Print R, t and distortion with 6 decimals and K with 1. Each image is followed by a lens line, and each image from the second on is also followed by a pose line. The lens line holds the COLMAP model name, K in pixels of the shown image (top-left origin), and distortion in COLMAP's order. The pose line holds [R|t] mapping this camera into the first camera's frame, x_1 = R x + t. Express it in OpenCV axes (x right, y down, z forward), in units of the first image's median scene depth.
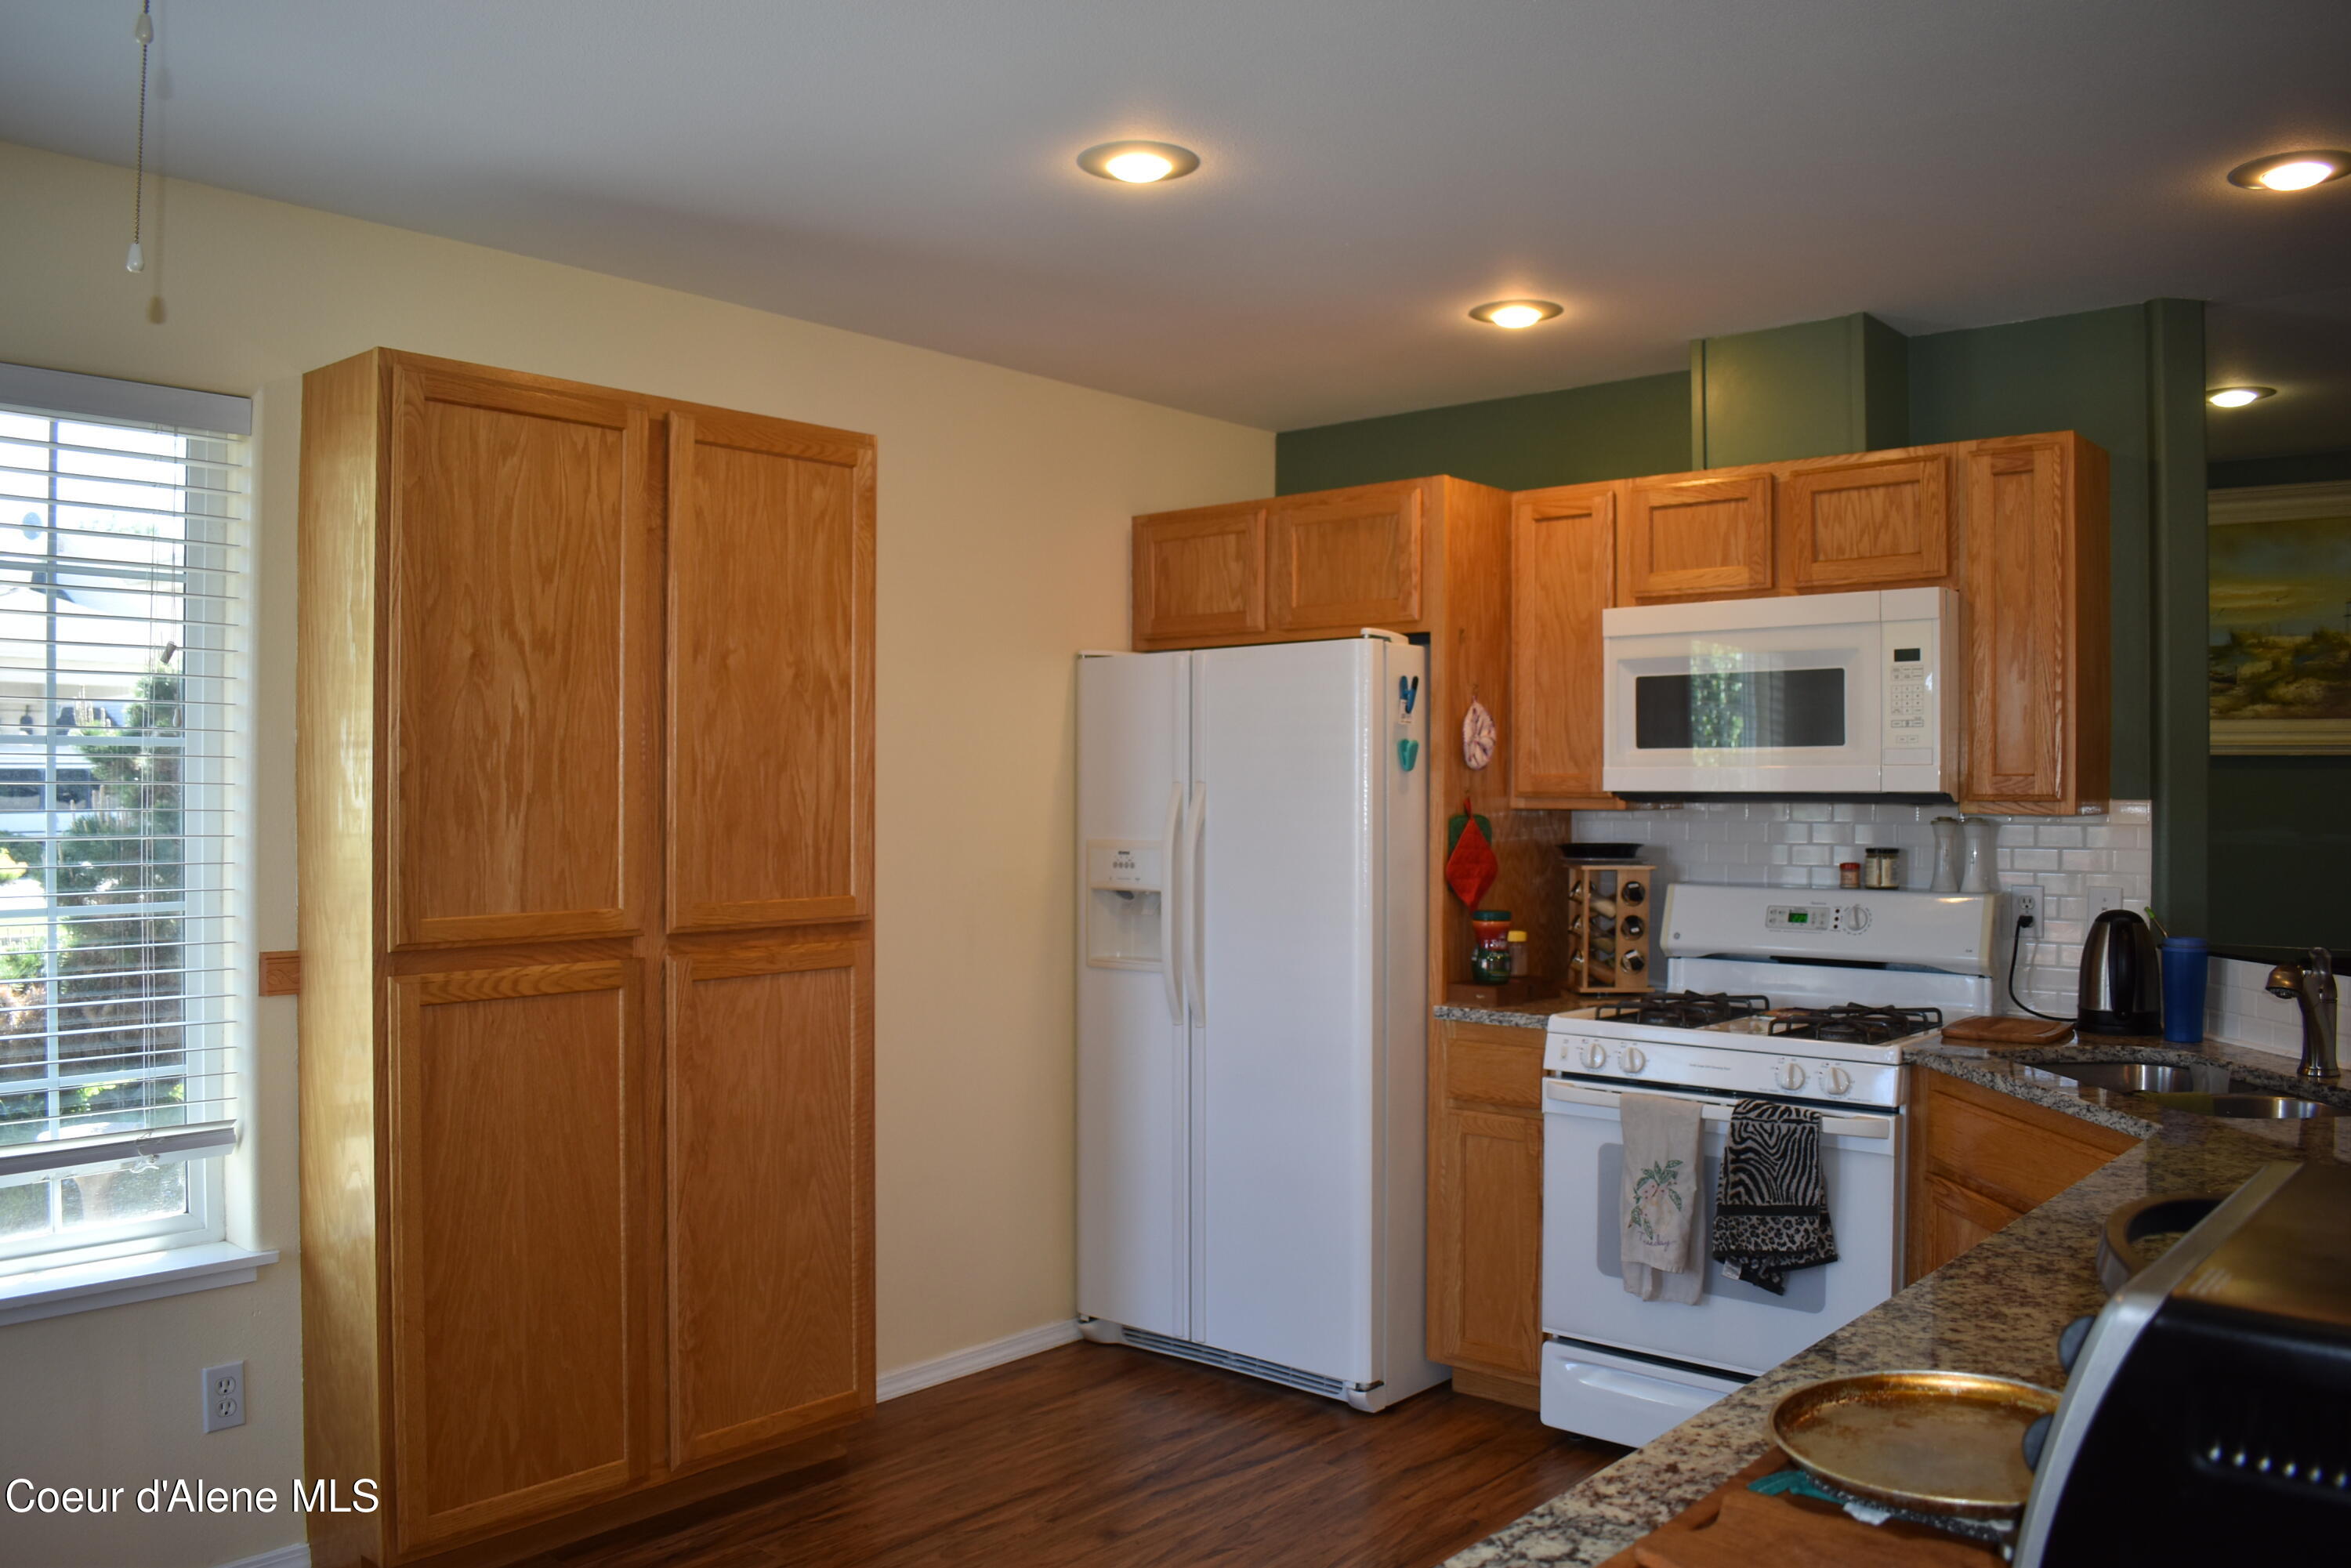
lens RADIAL K [[1838.6, 0, 1175.5], [0, 1838.6, 784.0], [0, 0, 1]] dist [-0.095167, 0.016640]
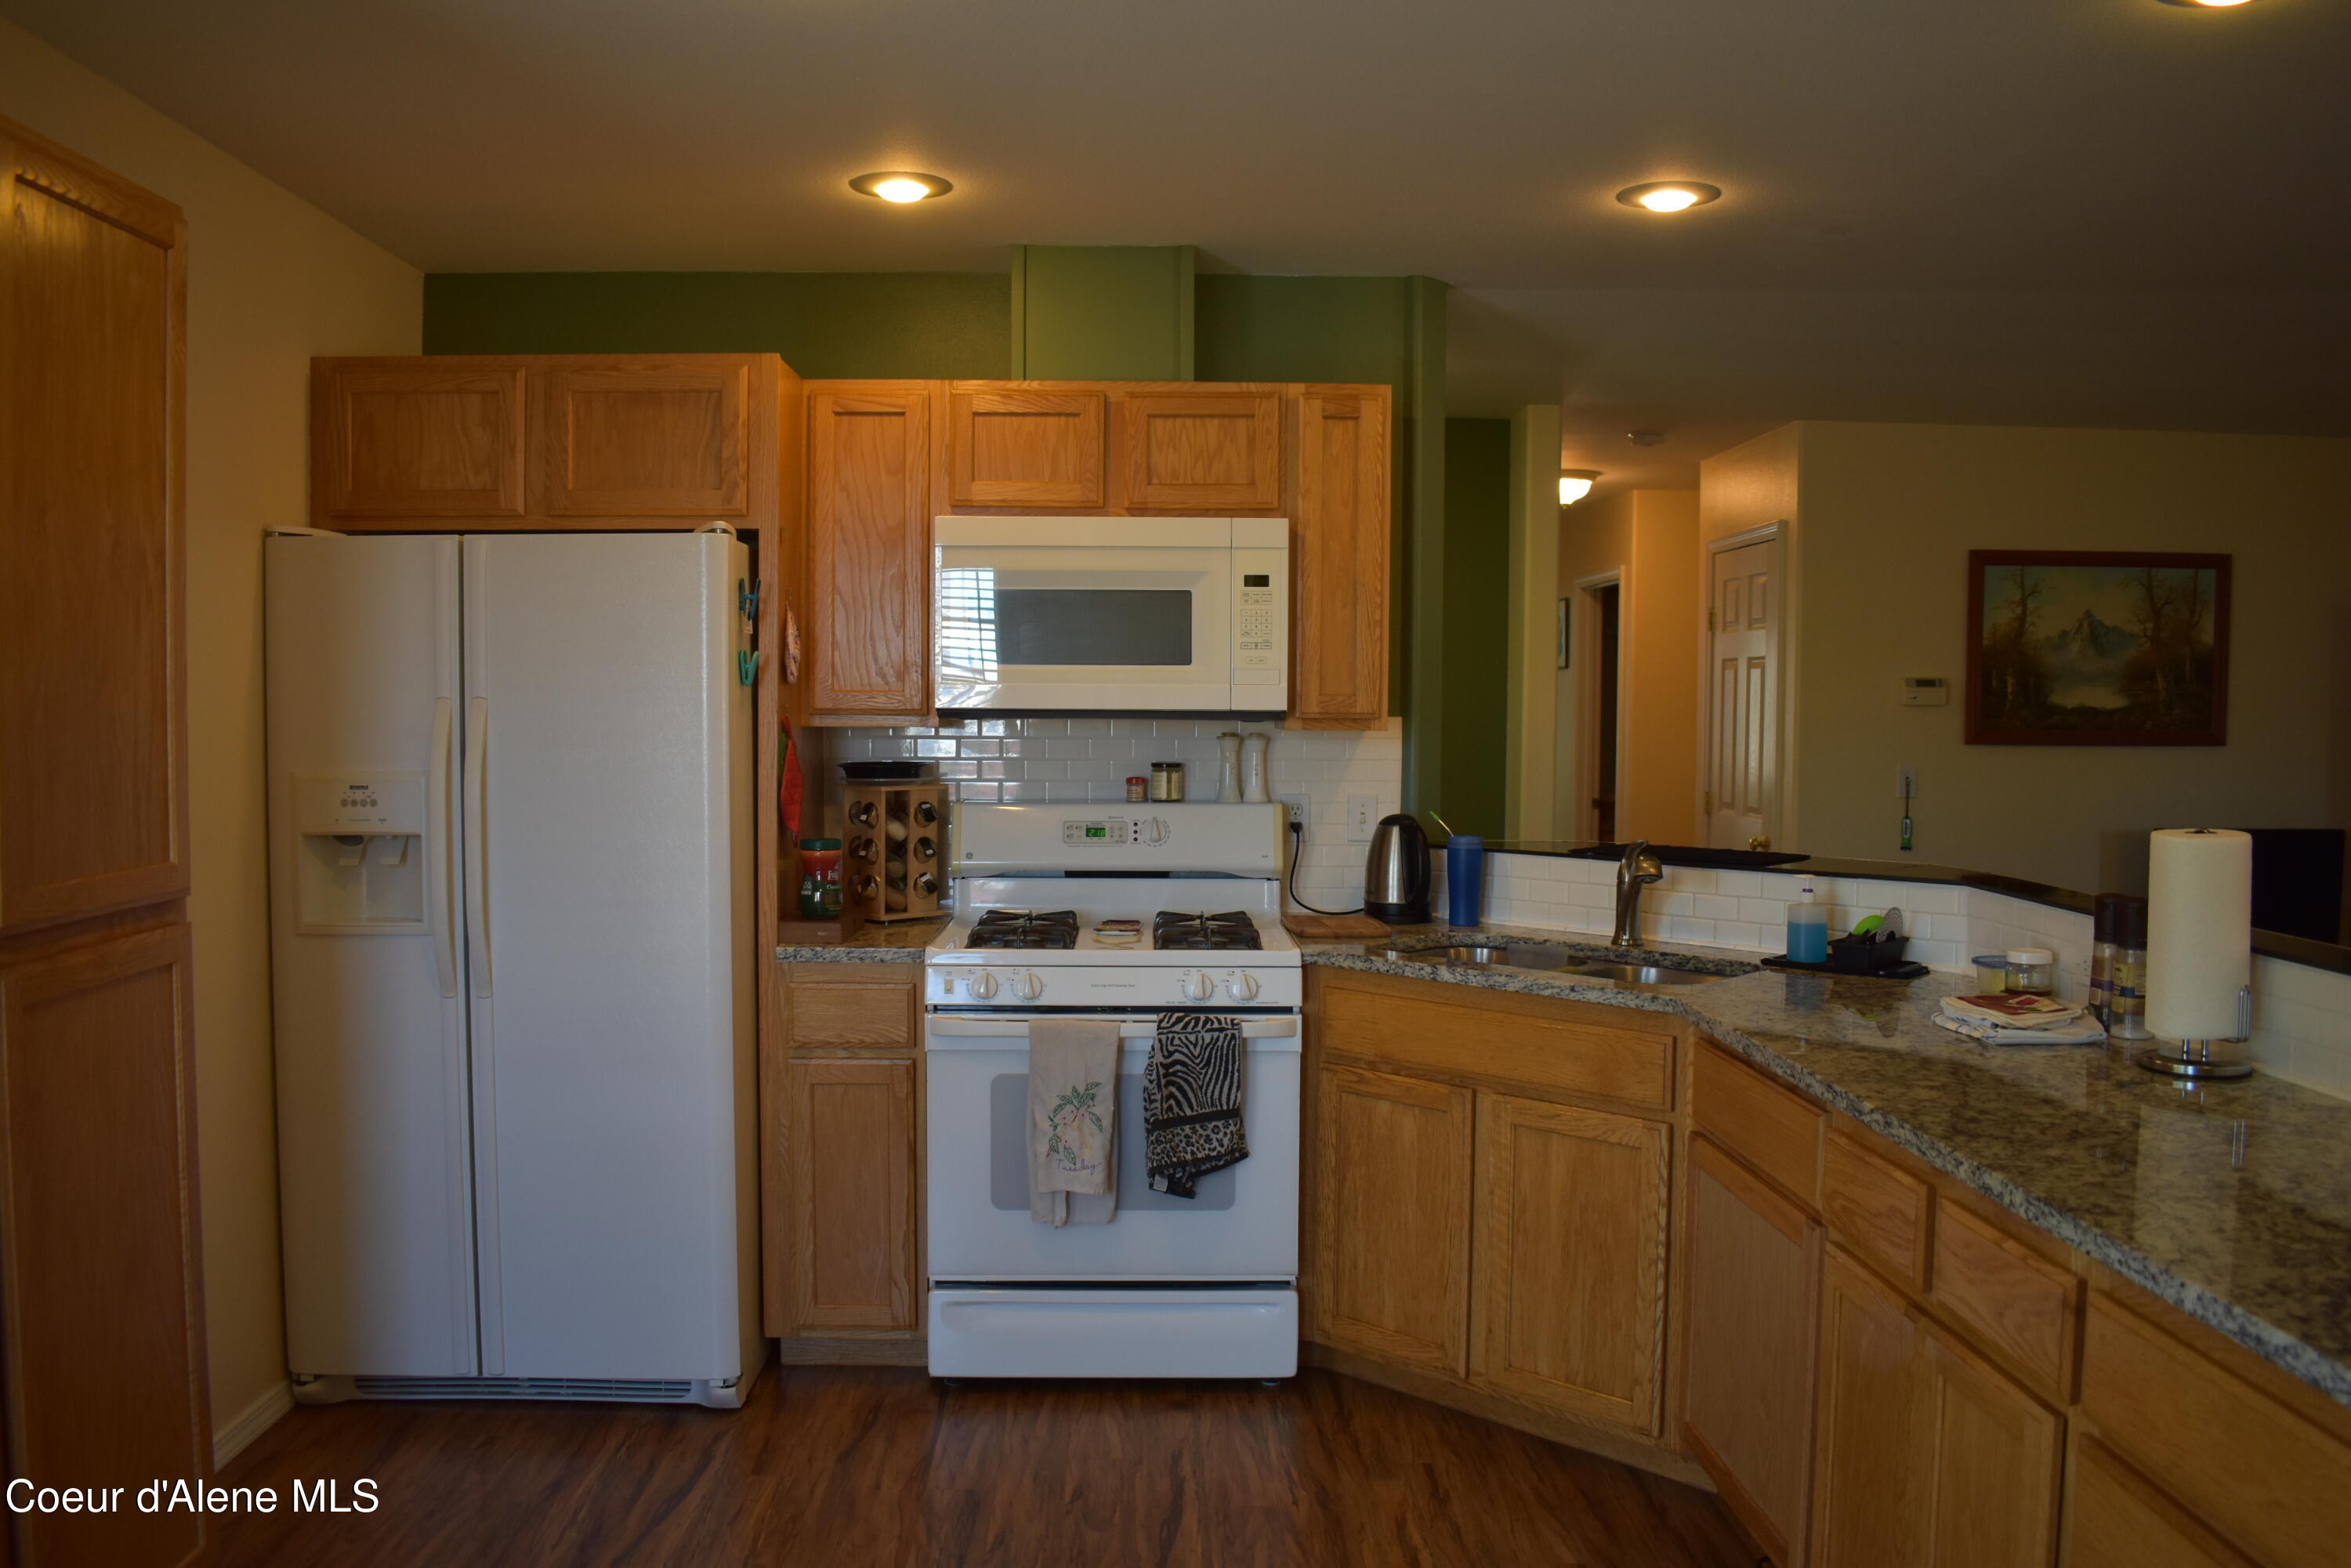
lens RADIAL K [[1838.6, 0, 1175.5], [0, 1838.6, 784.0], [0, 0, 1]] dist [-0.095167, 0.016640]
pose [[0.735433, -0.029123, 0.676972, -0.346536], [-0.006684, 0.998715, 0.050226, -0.005968], [-0.677565, -0.041463, 0.734293, 0.229334]]
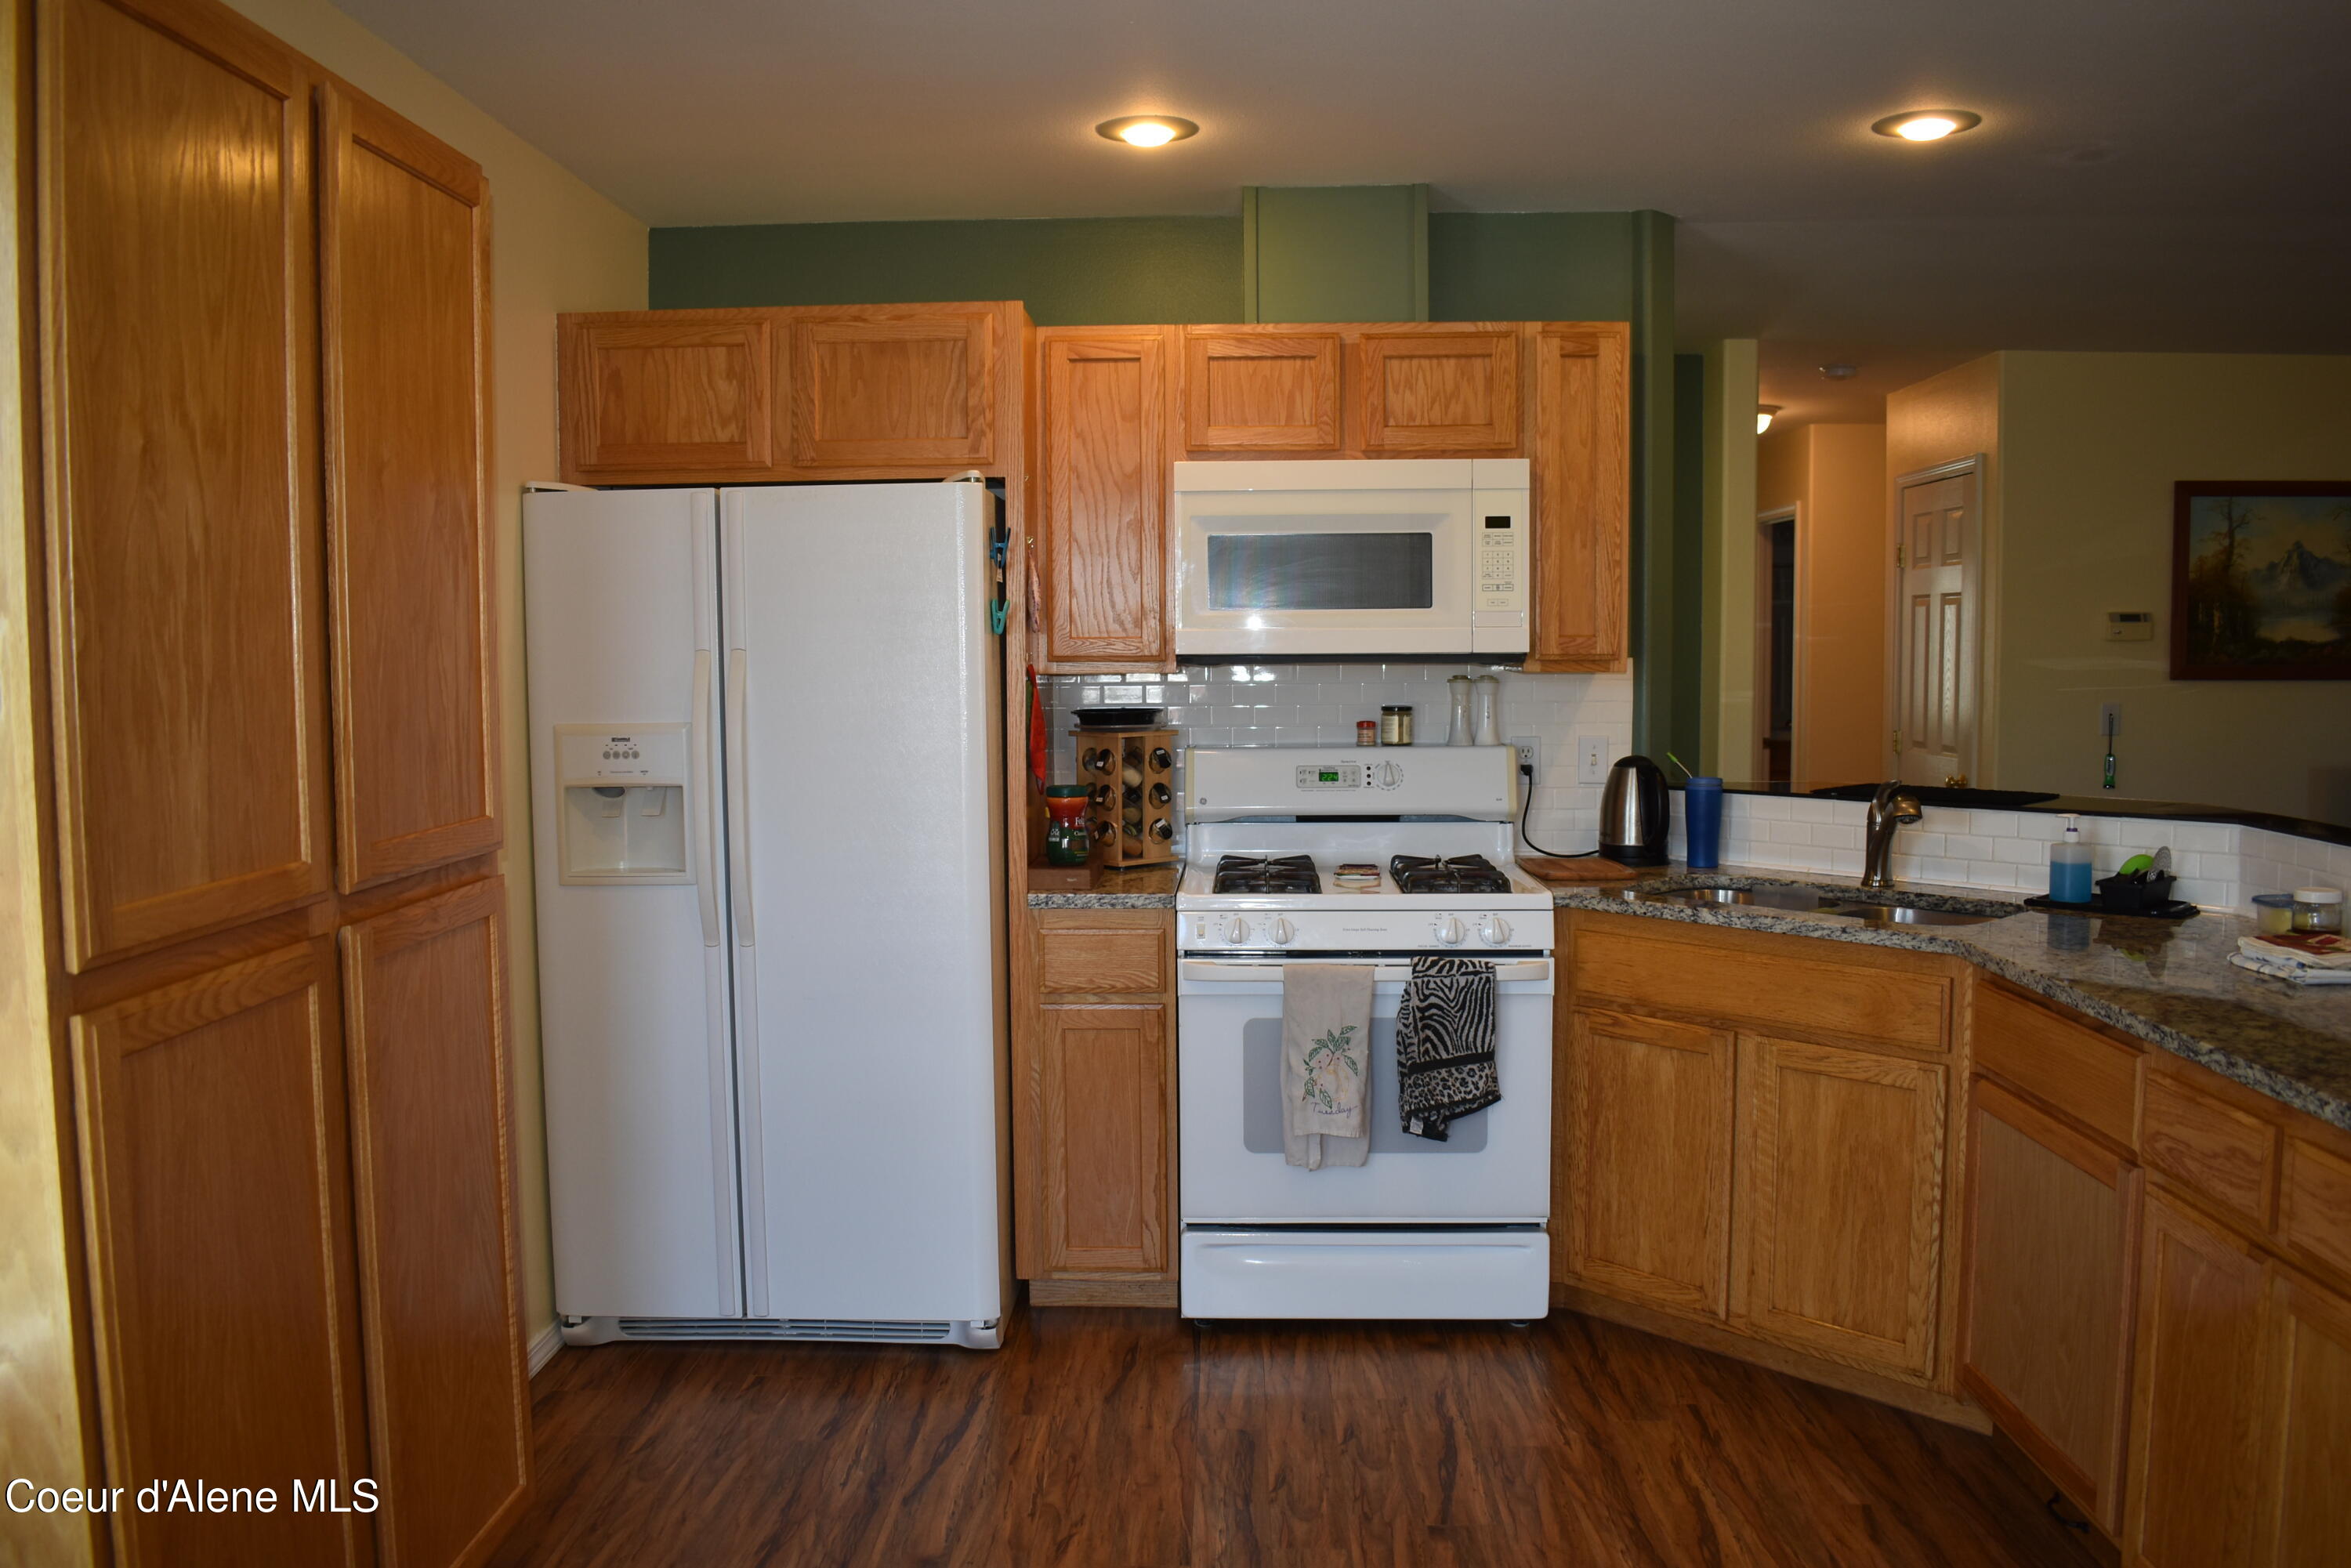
lens RADIAL K [[1838.4, 0, 1175.5], [0, 1838.4, 784.0], [0, 0, 1]] dist [-0.090226, 0.006192]
pose [[0.773902, -0.056347, 0.630794, -0.402743], [0.006975, 0.996732, 0.080478, -0.006312], [-0.633267, -0.057883, 0.771766, 0.278095]]
